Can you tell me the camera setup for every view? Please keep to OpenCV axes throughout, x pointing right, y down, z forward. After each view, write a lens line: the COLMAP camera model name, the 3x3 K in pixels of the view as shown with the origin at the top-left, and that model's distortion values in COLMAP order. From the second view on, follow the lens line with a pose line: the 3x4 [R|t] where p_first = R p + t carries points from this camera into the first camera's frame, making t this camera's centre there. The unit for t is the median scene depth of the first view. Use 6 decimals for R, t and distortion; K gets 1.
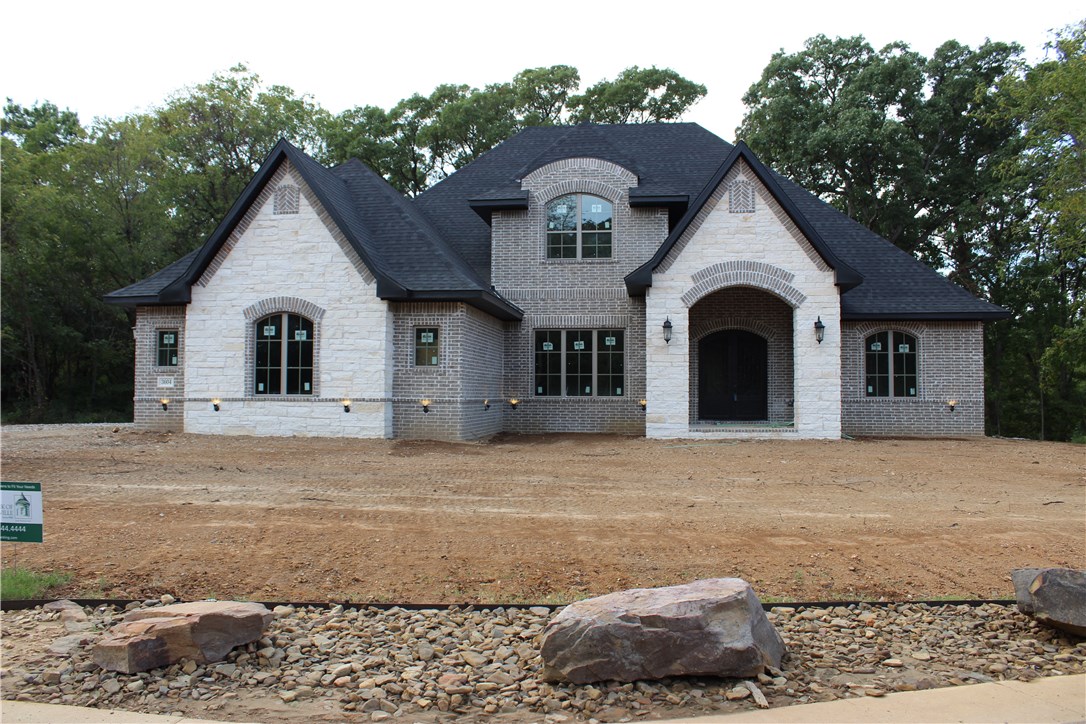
lens RADIAL K [[889.7, 0, 543.0], [0, 889.7, 362.0], [0, 0, 1]] dist [-0.140343, 0.101364]
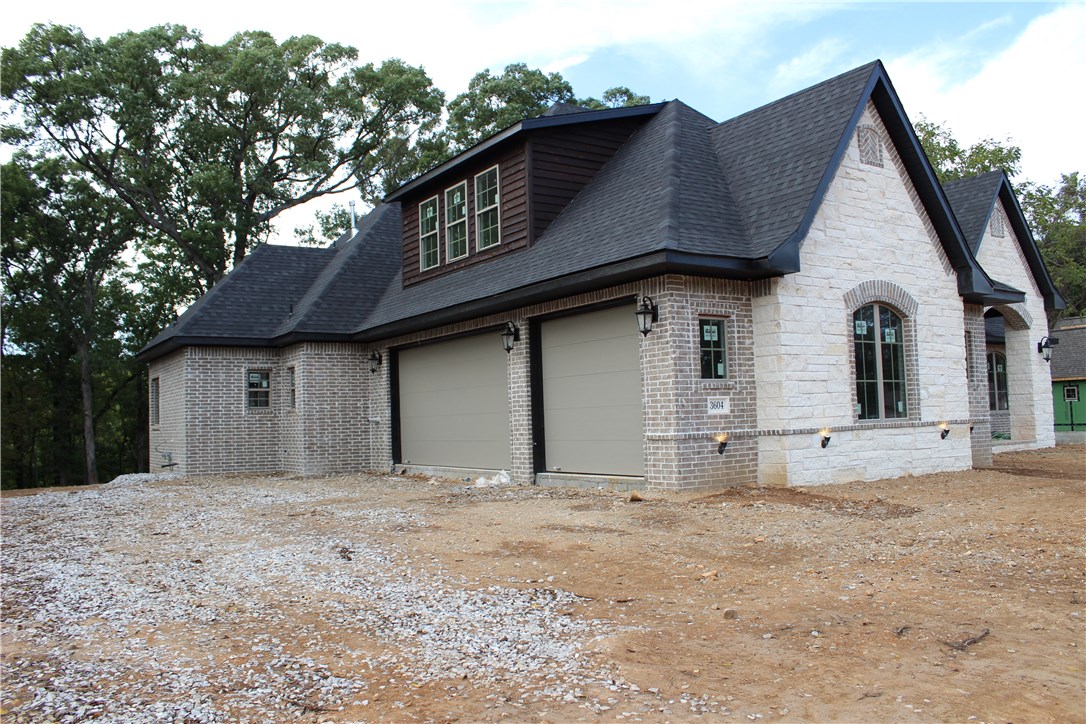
lens RADIAL K [[889.7, 0, 543.0], [0, 889.7, 362.0], [0, 0, 1]] dist [-0.140343, 0.101364]
pose [[0.752120, 0.019814, 0.658729, -0.957070], [0.006590, 0.999272, -0.037582, 0.015926], [-0.658994, 0.032607, 0.751441, 0.649821]]
